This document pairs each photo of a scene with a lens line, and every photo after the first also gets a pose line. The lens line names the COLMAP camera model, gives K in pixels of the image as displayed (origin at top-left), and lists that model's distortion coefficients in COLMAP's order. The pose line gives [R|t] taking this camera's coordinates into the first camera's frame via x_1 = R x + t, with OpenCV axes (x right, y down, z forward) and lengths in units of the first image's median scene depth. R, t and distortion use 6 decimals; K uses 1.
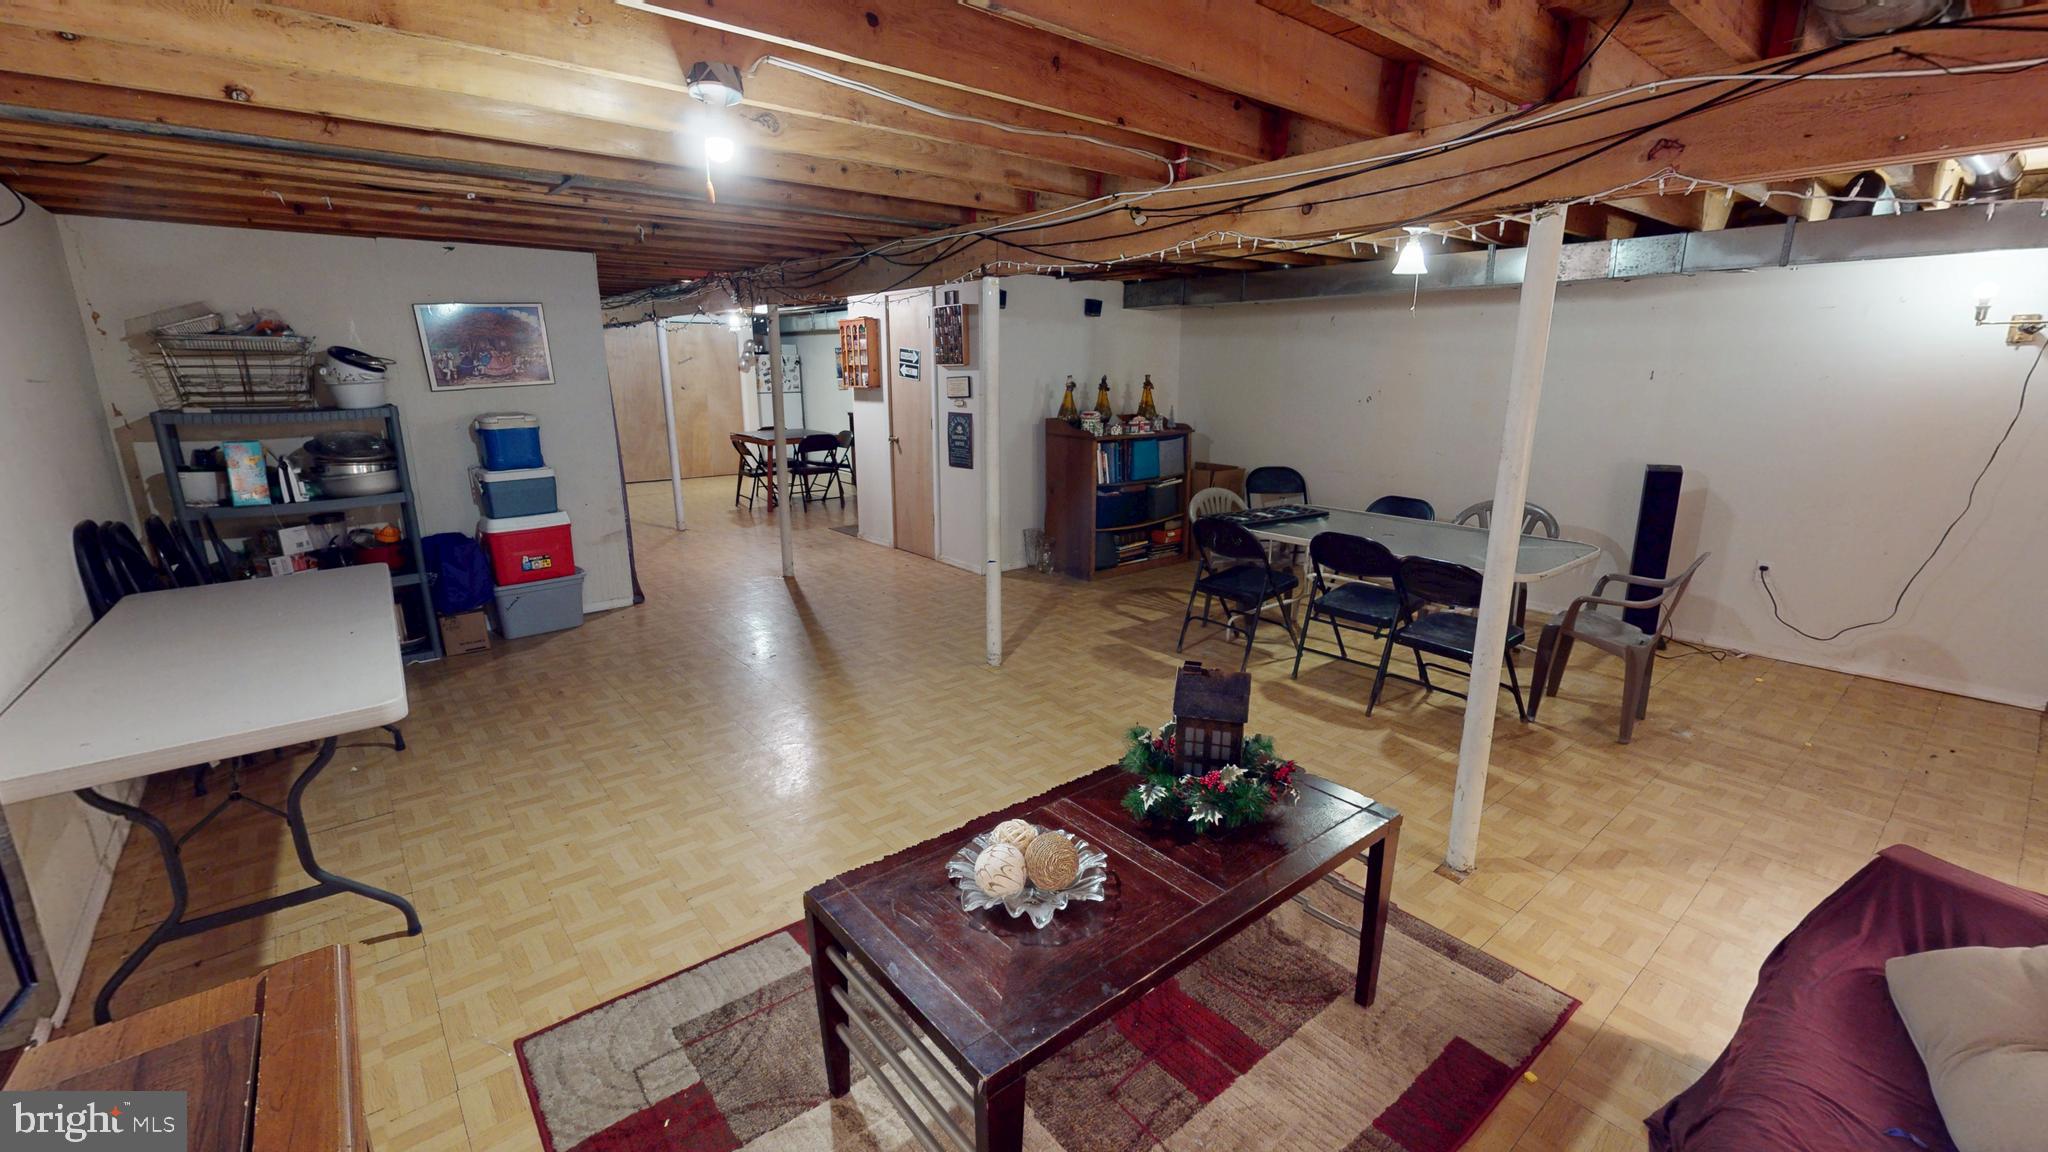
lens RADIAL K [[842.8, 0, 1024.0], [0, 842.8, 576.0], [0, 0, 1]] dist [0.013778, -0.000042]
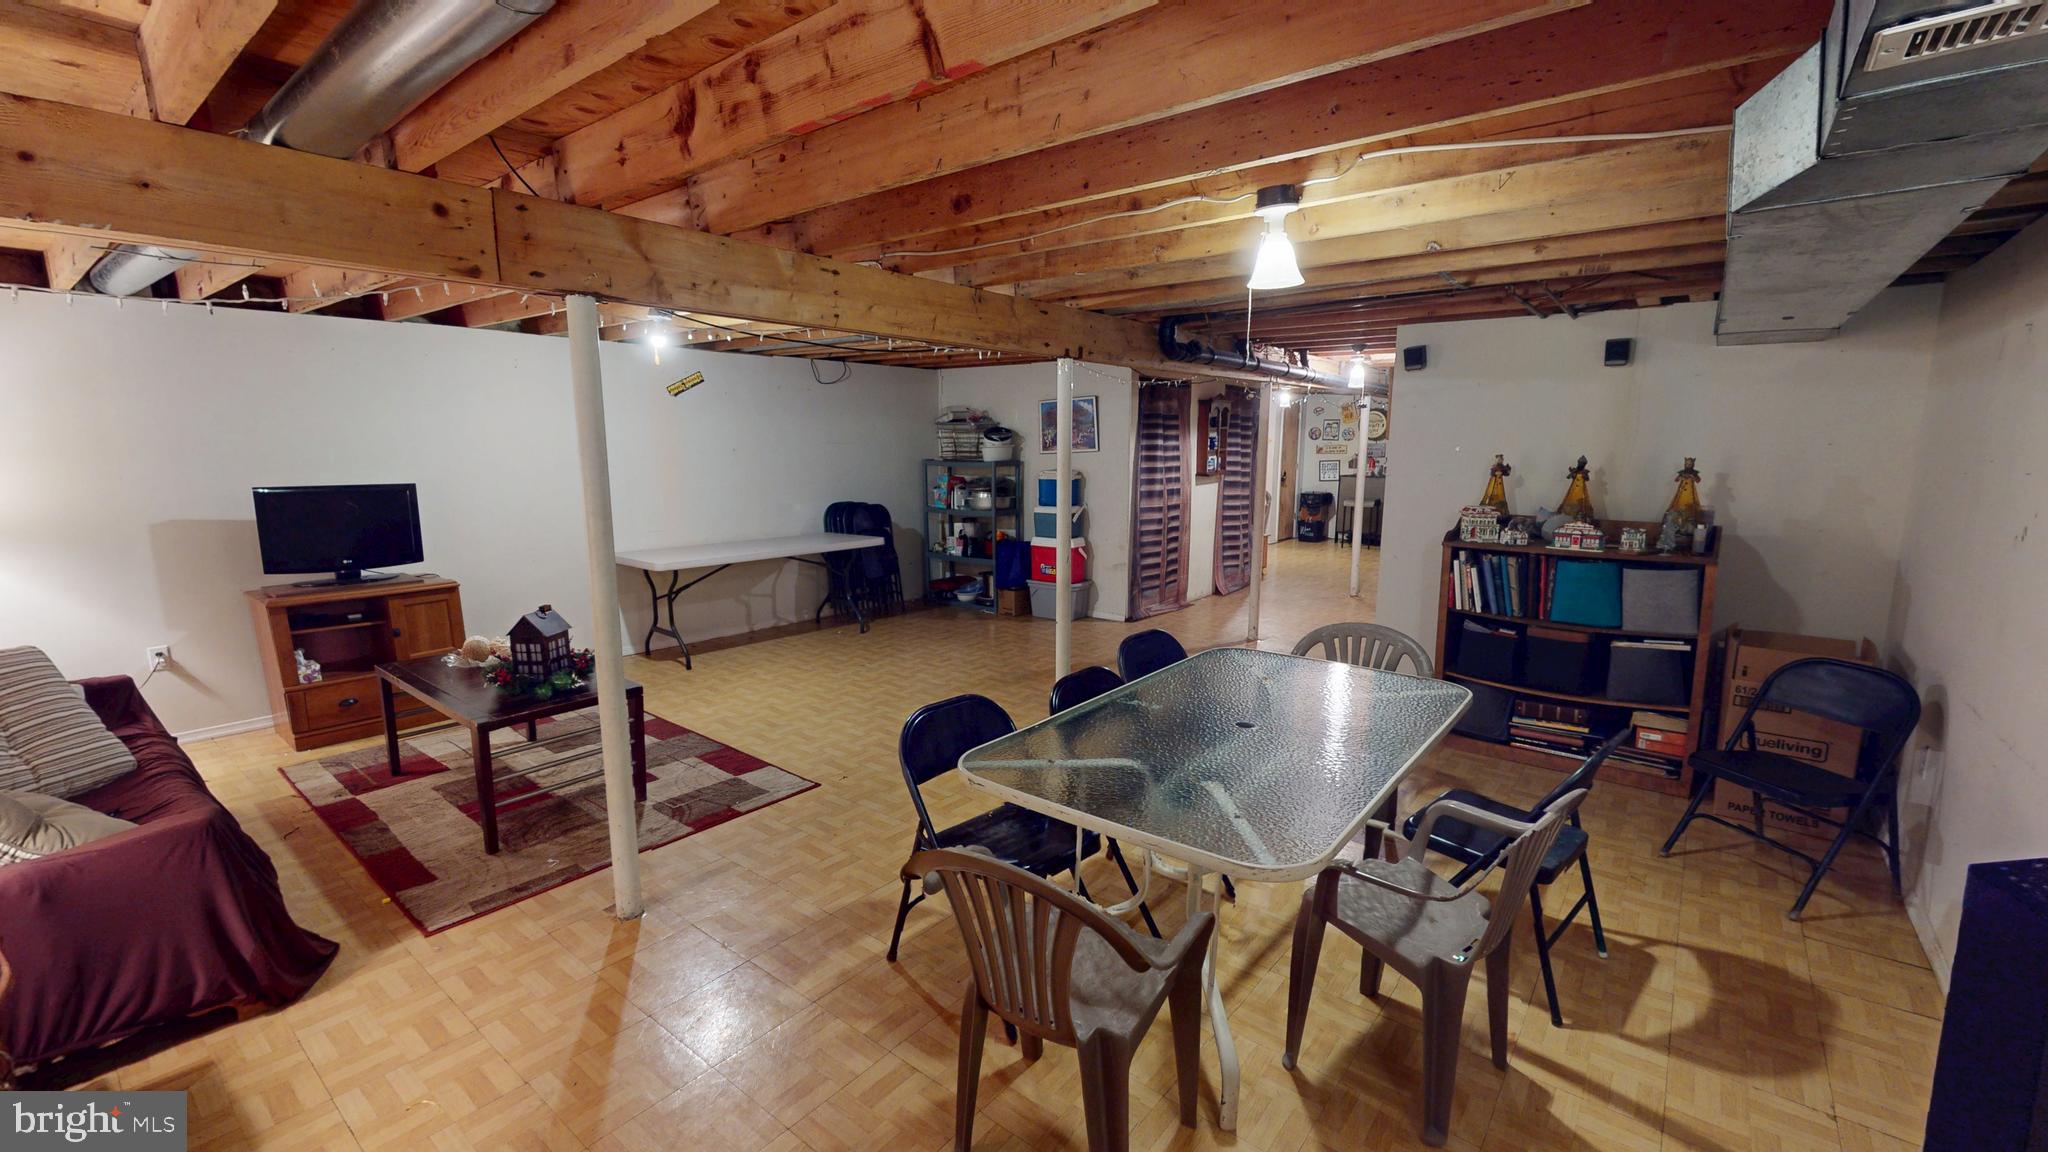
lens RADIAL K [[842.8, 0, 1024.0], [0, 842.8, 576.0], [0, 0, 1]] dist [0.013778, -0.000042]
pose [[0.212734, 0.161056, -0.963745, 0.797658], [-0.240327, 0.964648, 0.108158, -0.146953], [0.947094, 0.208605, 0.243919, 0.574466]]
